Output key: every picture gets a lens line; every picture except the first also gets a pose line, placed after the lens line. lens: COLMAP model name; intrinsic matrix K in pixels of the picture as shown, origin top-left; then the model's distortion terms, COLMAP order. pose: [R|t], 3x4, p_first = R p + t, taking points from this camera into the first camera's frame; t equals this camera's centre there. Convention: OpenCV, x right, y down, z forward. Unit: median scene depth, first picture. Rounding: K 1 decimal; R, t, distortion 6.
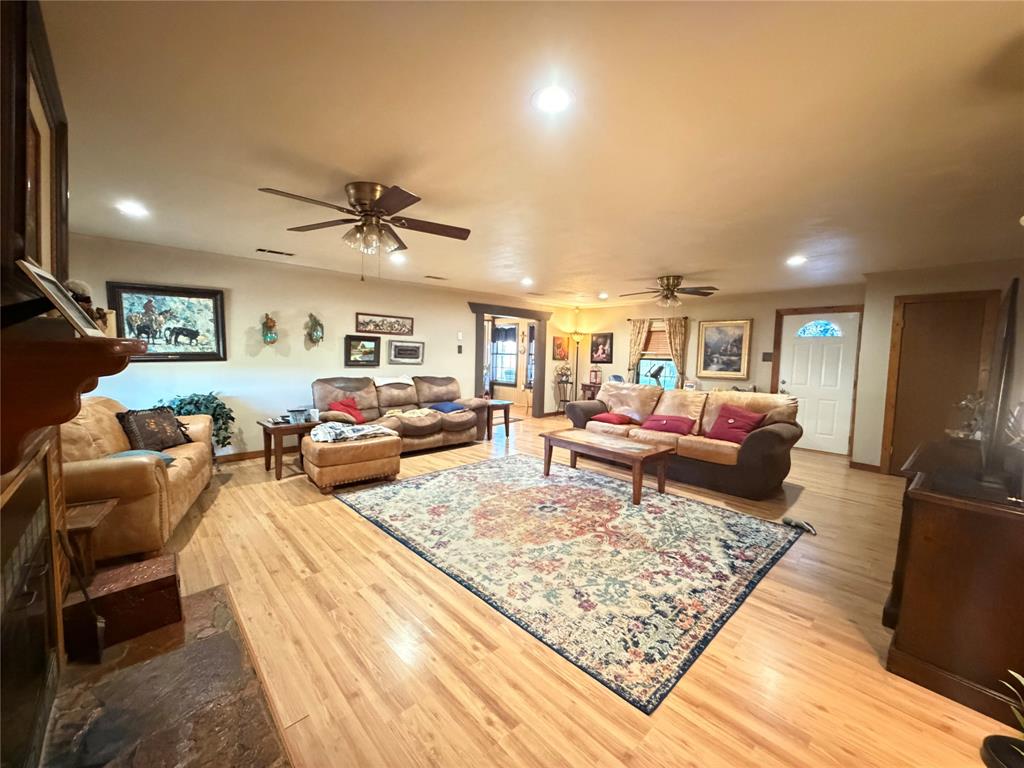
lens RADIAL K [[416.9, 0, 510.1], [0, 416.9, 381.1], [0, 0, 1]] dist [-0.004041, 0.000775]
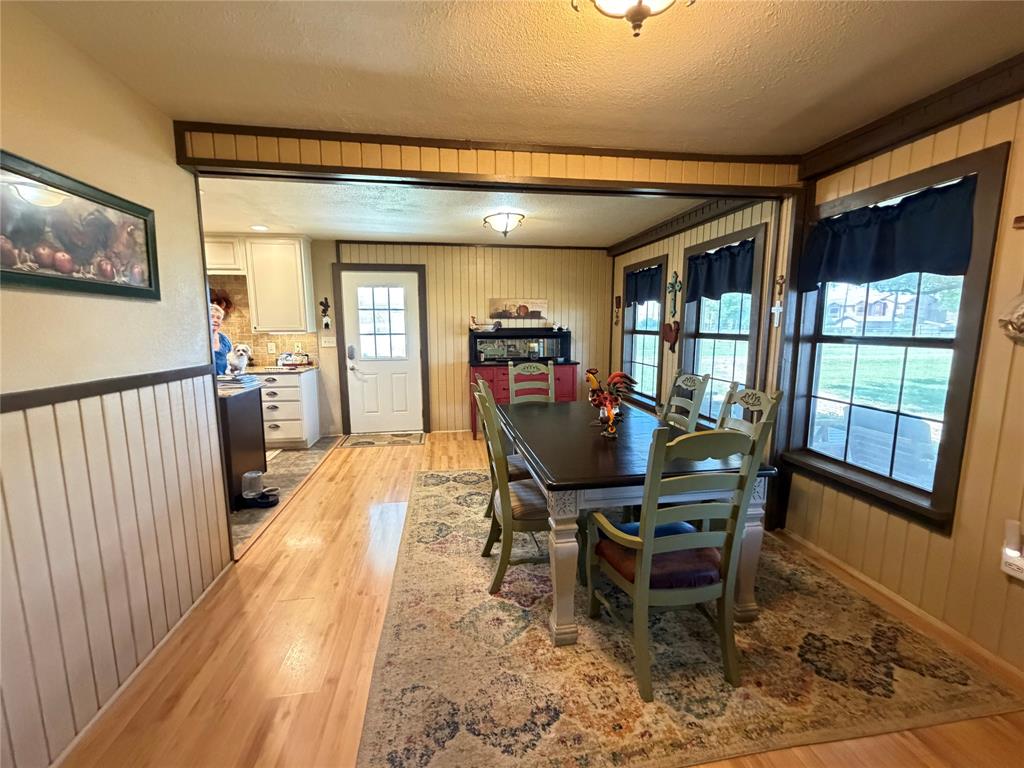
lens RADIAL K [[435.3, 0, 509.3], [0, 435.3, 381.4], [0, 0, 1]] dist [0.001566, 0.000202]
pose [[0.829384, 0.052000, -0.556253, -0.038488], [-0.020618, 0.997830, 0.062539, -0.056026], [0.558298, -0.040400, 0.828656, 0.731051]]
